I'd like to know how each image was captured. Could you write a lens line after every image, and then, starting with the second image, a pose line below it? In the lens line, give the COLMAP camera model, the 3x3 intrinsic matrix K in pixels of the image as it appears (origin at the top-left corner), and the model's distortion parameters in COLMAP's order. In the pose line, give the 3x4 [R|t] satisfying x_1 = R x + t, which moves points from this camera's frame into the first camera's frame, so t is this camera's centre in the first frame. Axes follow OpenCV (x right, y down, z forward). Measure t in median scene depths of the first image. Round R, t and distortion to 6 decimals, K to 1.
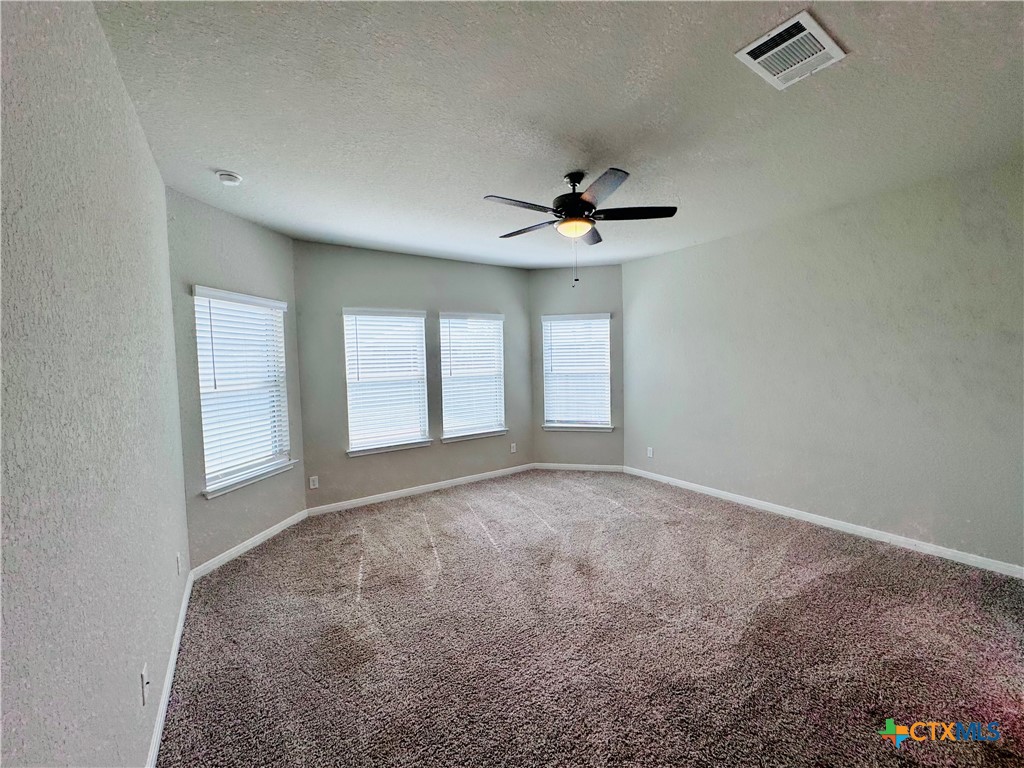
lens RADIAL K [[408.2, 0, 512.2], [0, 408.2, 378.4], [0, 0, 1]] dist [-0.000667, -0.000187]
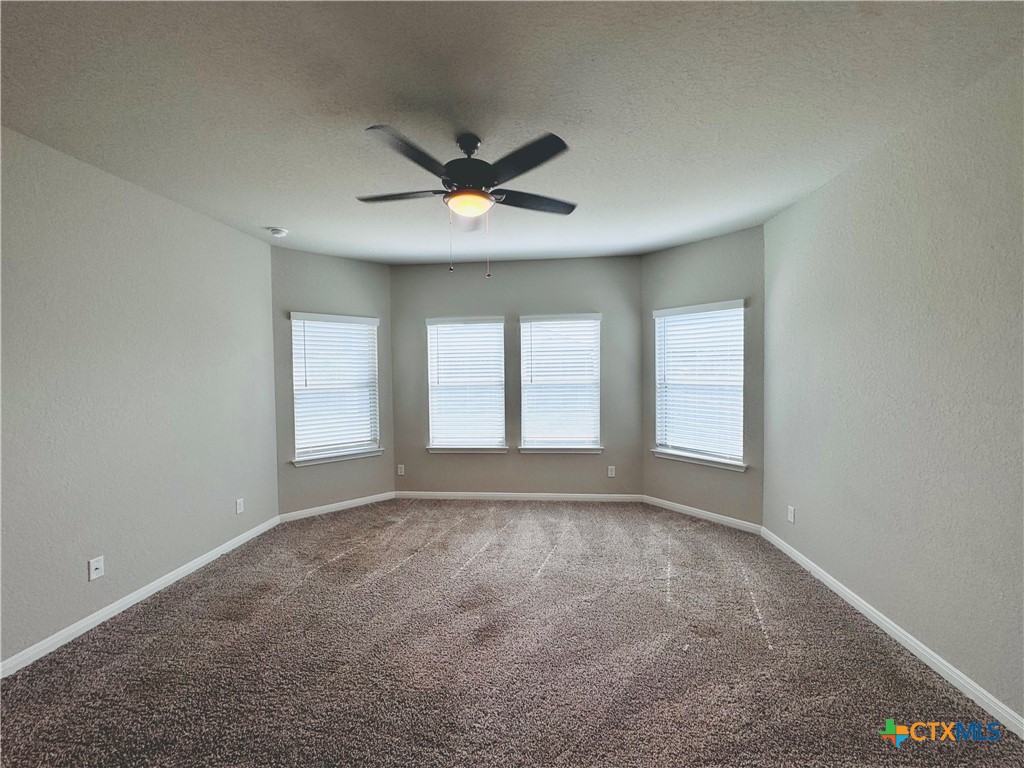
lens RADIAL K [[408.2, 0, 514.6], [0, 408.2, 381.4], [0, 0, 1]] dist [-0.000667, -0.000187]
pose [[0.769077, 0.029375, -0.638481, 0.449340], [-0.032449, 0.999450, 0.006896, -0.016287], [0.638332, 0.015415, 0.769606, 0.266637]]
